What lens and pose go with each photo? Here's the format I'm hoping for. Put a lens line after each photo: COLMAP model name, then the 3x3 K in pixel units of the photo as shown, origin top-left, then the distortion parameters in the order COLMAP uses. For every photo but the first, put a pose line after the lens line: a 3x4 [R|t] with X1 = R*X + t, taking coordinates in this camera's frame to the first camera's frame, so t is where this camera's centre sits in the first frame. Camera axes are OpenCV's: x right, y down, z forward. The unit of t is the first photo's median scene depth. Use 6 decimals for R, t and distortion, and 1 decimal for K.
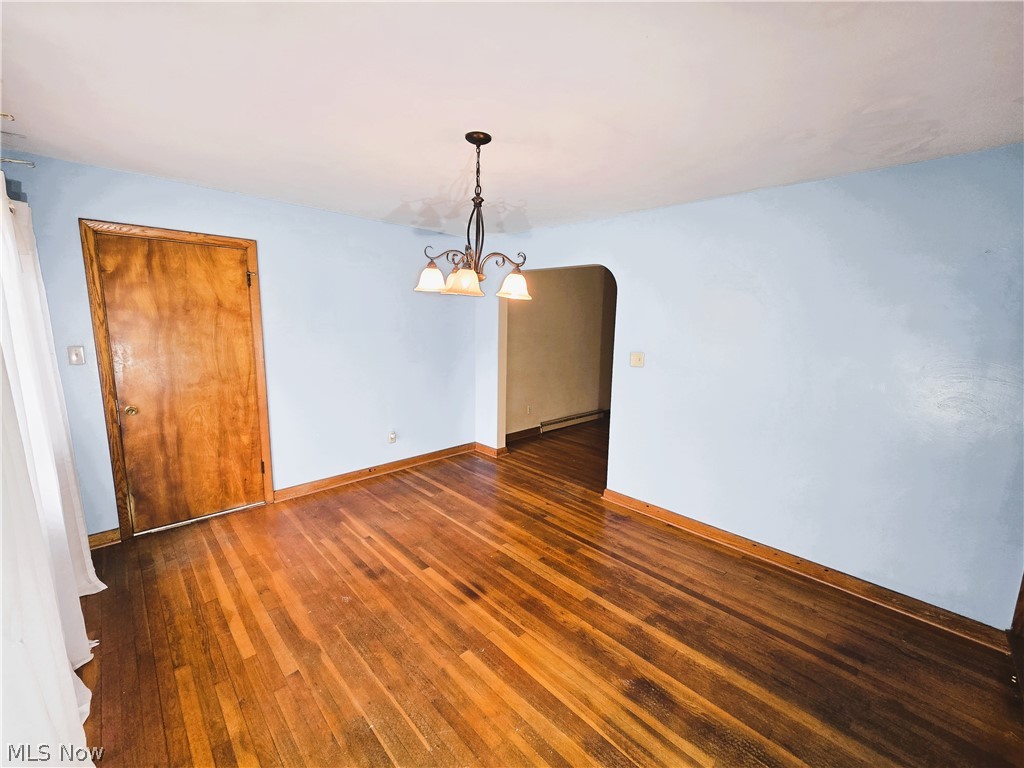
lens RADIAL K [[416.9, 0, 513.7], [0, 416.9, 386.7], [0, 0, 1]] dist [0.000083, -0.000069]
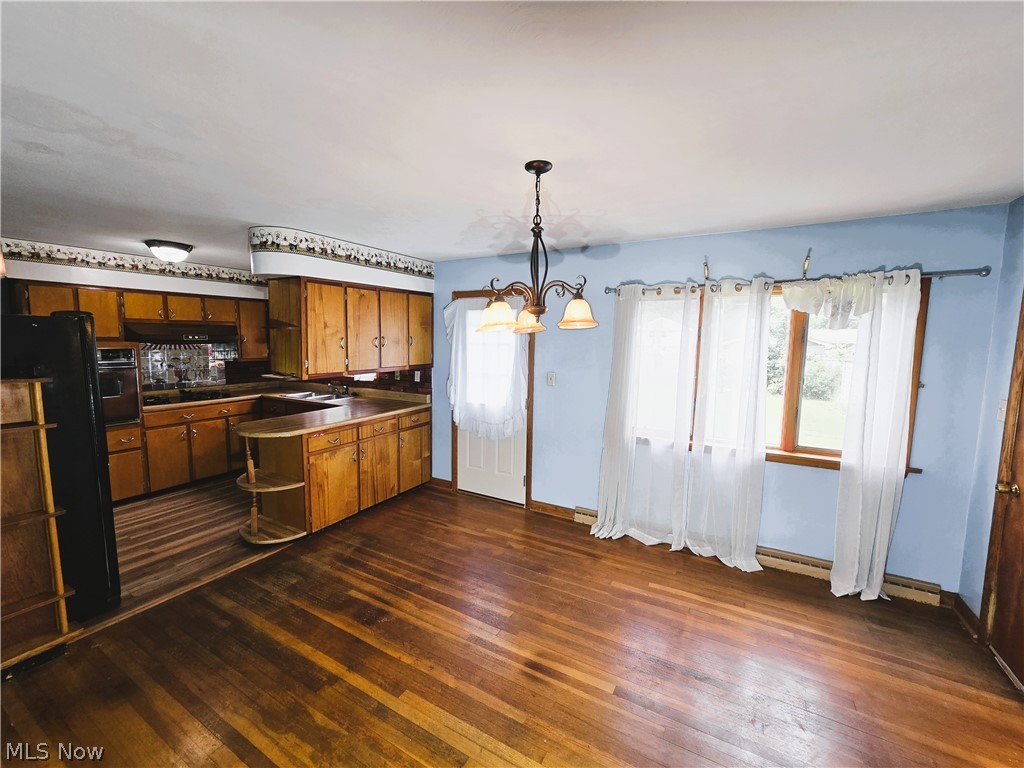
lens RADIAL K [[416.9, 0, 511.5], [0, 416.9, 385.0], [0, 0, 1]] dist [0.000083, -0.000069]
pose [[-0.960944, -0.004842, -0.276701, 0.202760], [-0.078173, 0.963877, 0.254616, -0.305051], [0.265473, 0.266302, -0.926611, 1.722166]]
